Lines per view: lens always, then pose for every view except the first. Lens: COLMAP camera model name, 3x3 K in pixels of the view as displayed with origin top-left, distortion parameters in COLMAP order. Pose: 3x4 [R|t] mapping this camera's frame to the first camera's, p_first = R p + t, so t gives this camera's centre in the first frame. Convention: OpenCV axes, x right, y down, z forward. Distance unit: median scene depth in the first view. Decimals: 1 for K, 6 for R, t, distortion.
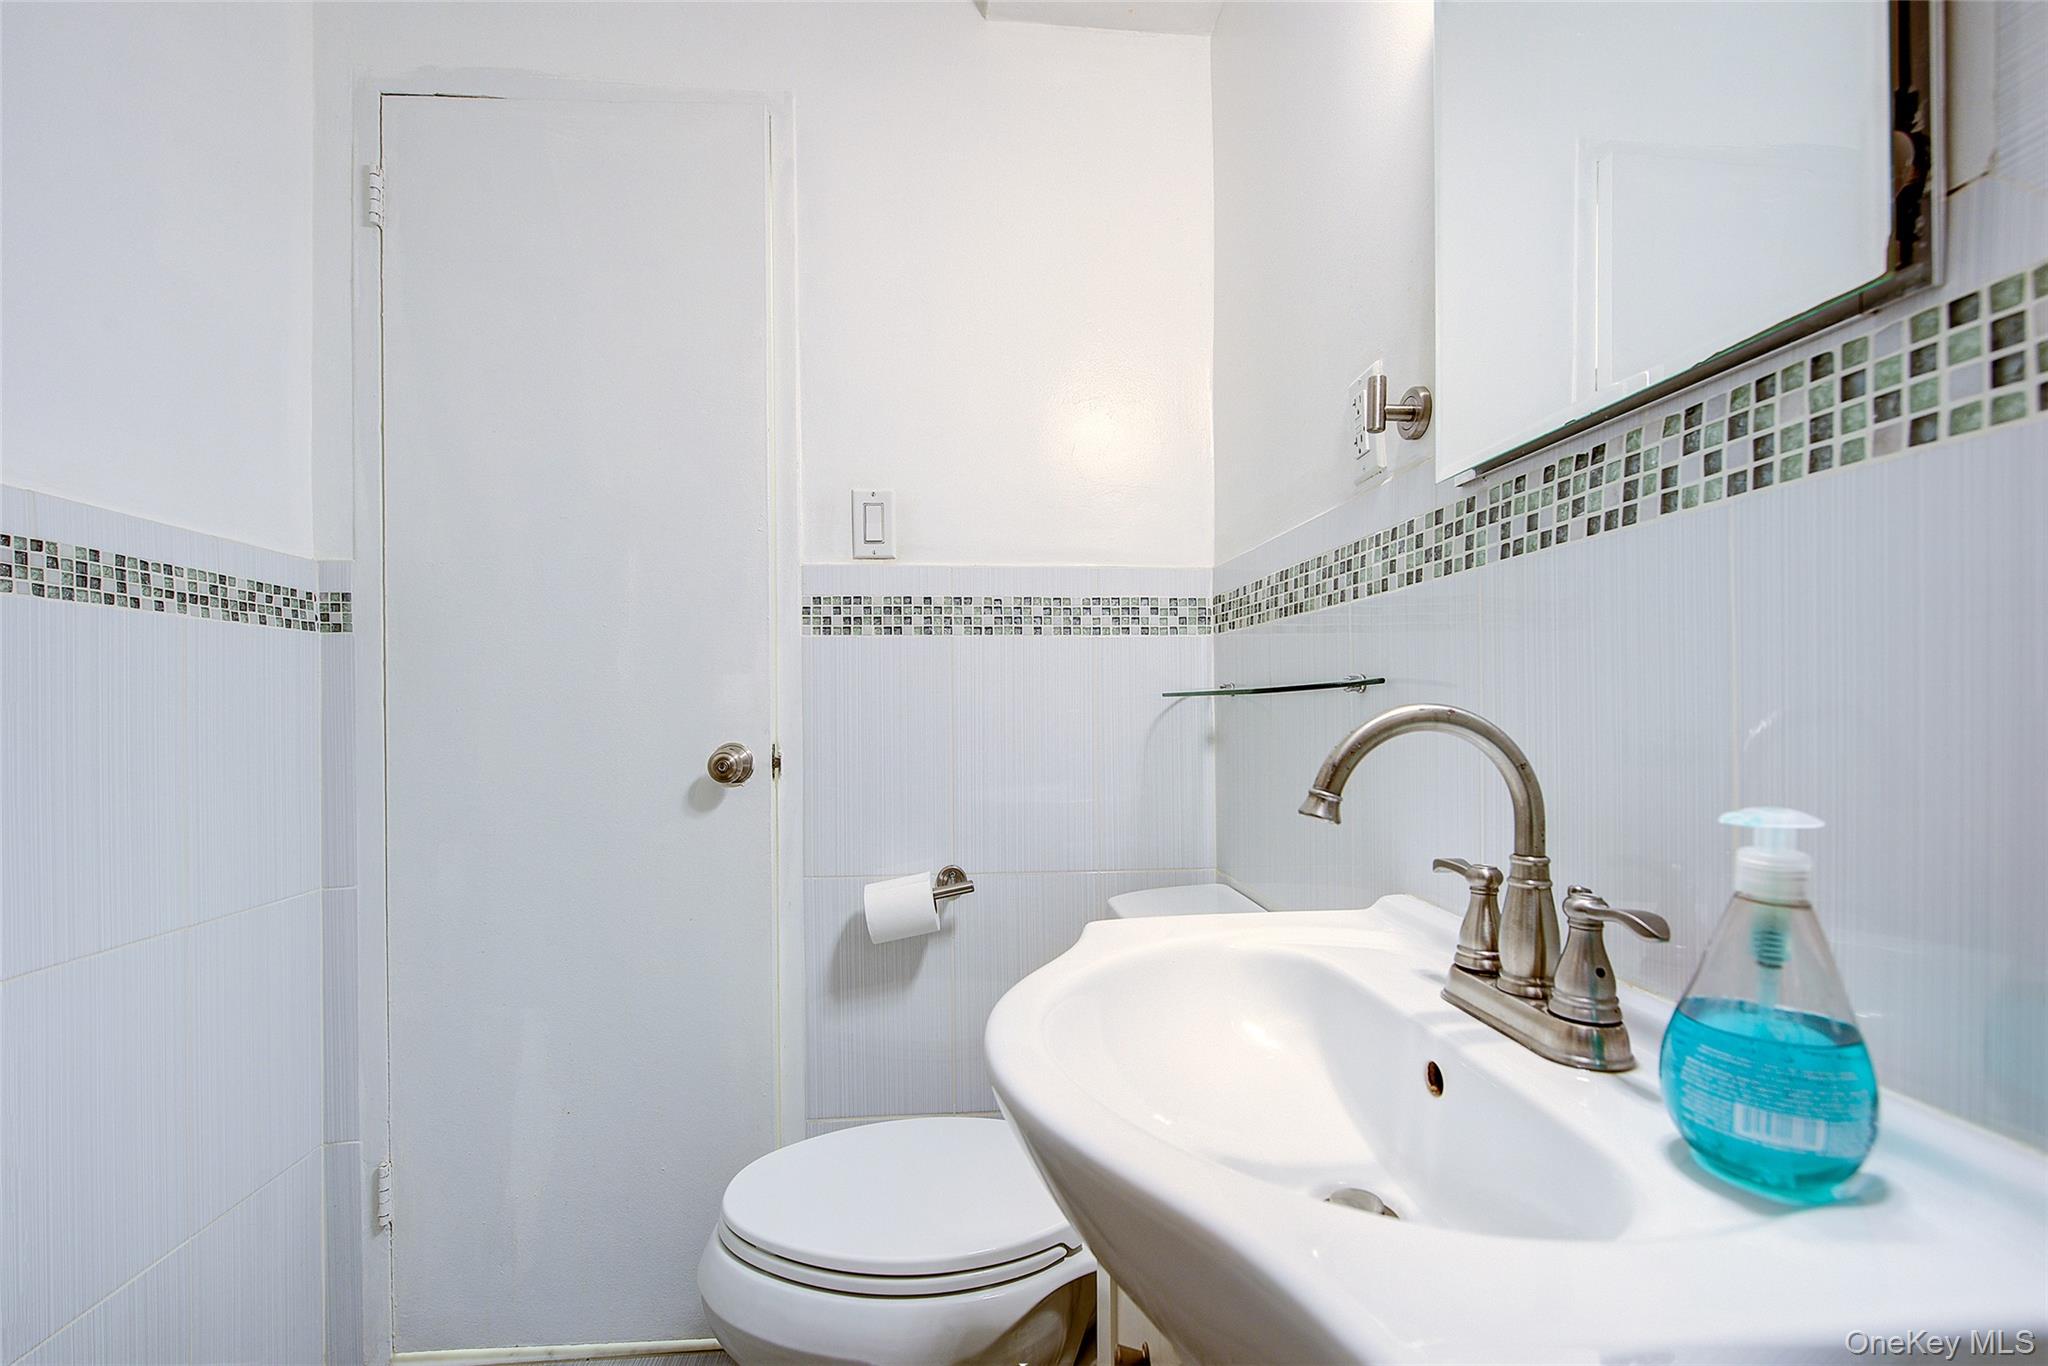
lens RADIAL K [[923.1, 0, 1018.9], [0, 923.1, 695.9], [0, 0, 1]] dist [-0.001603, 0.002927]
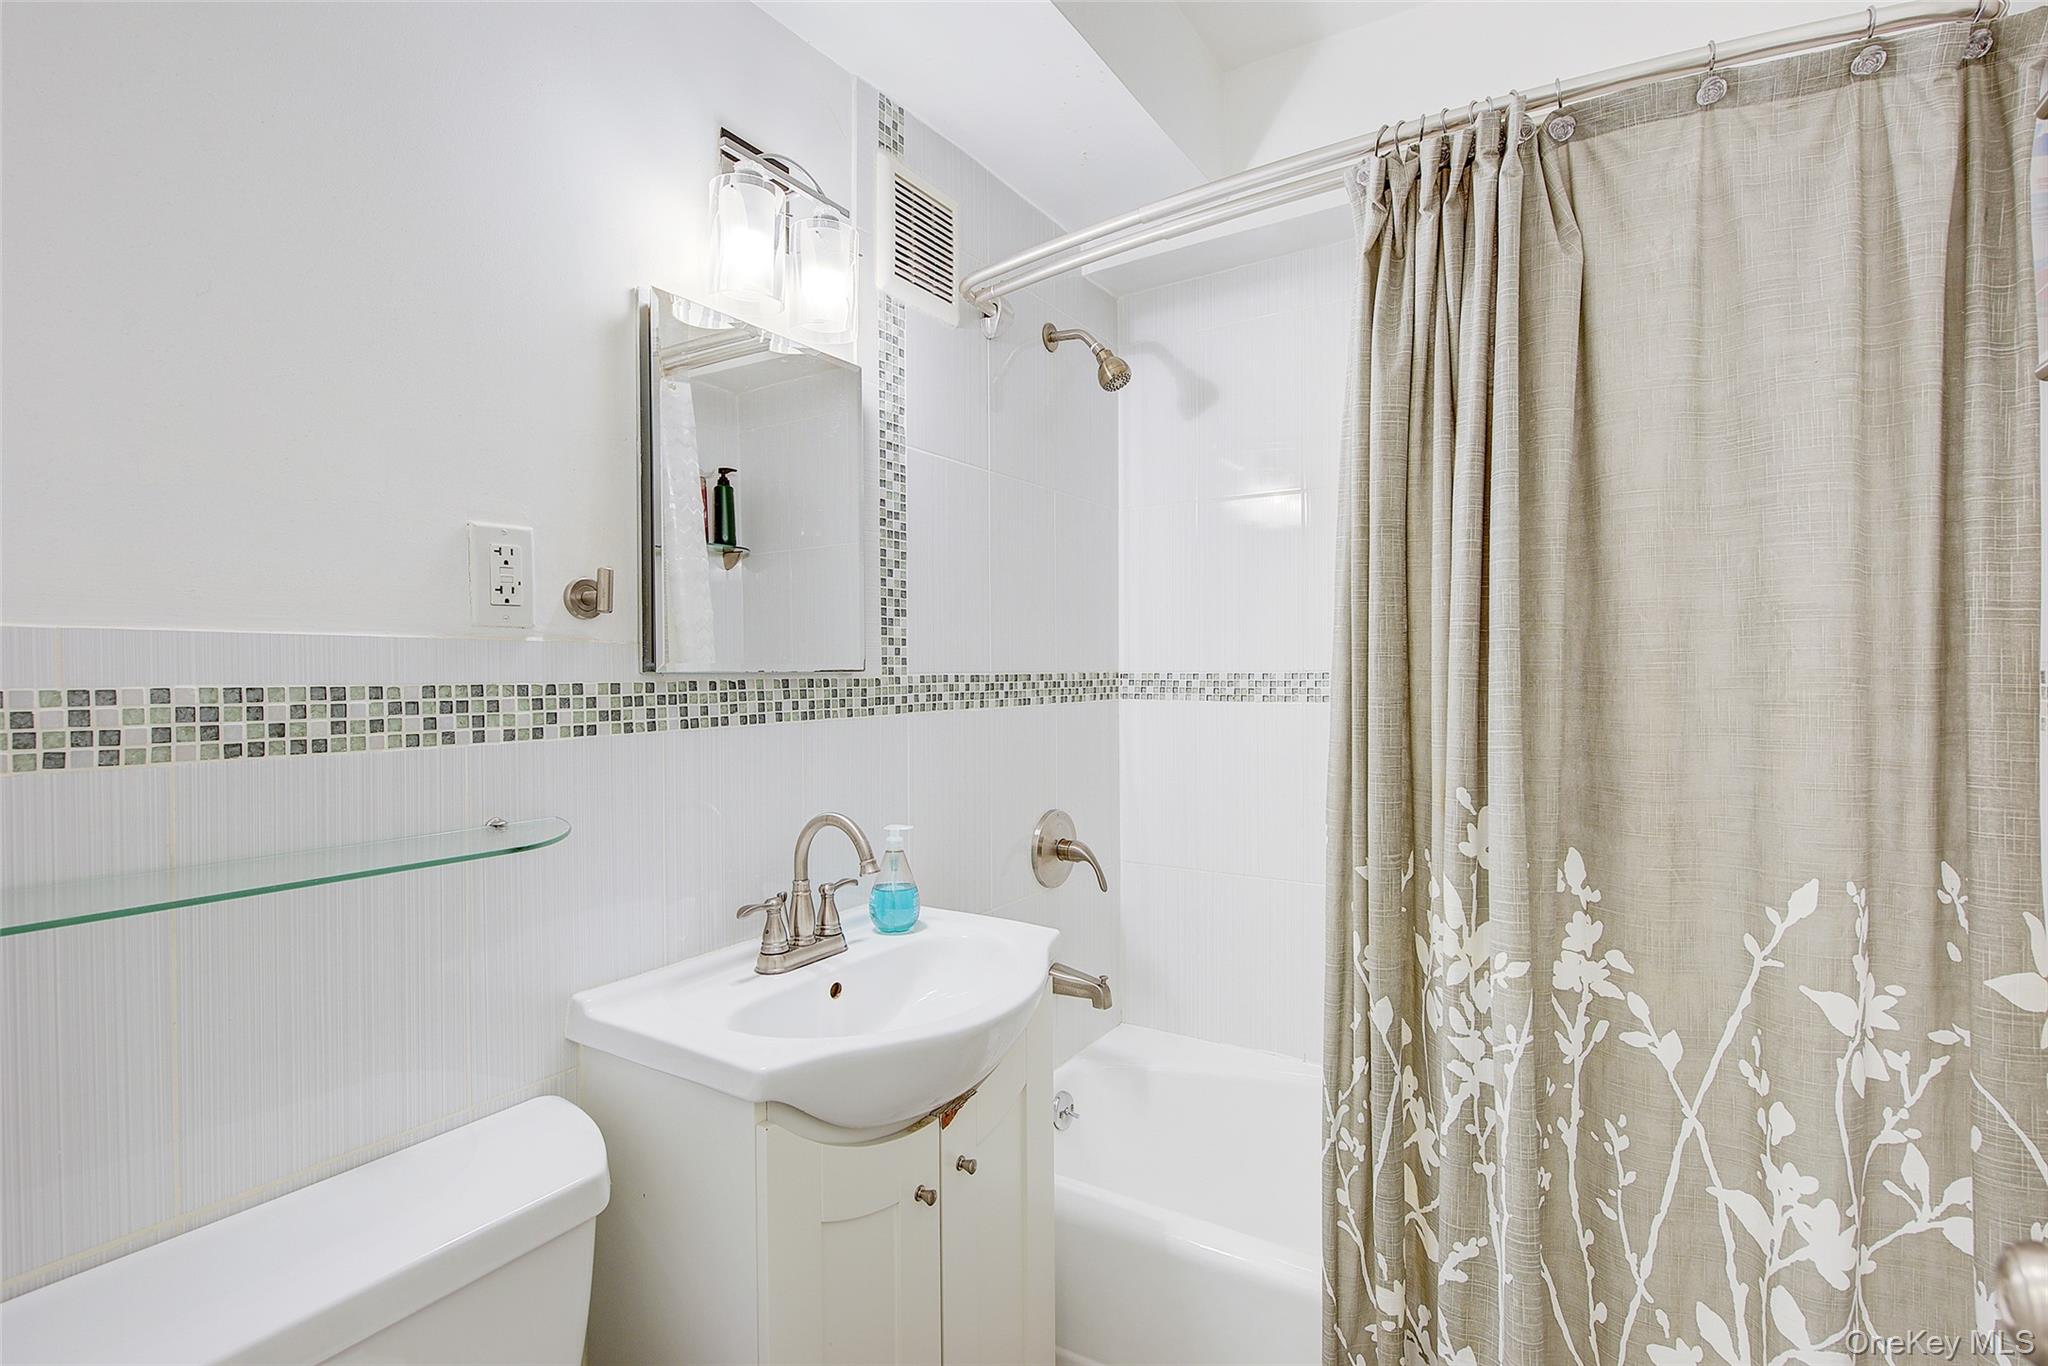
lens RADIAL K [[962.7, 0, 1022.9], [0, 962.7, 679.7], [0, 0, 1]] dist [0.002916, -0.003224]
pose [[-0.793257, 0.000207, 0.608887, -0.133051], [-0.002771, 0.999988, -0.003949, -0.031061], [-0.608880, -0.004819, -0.793247, 0.268085]]
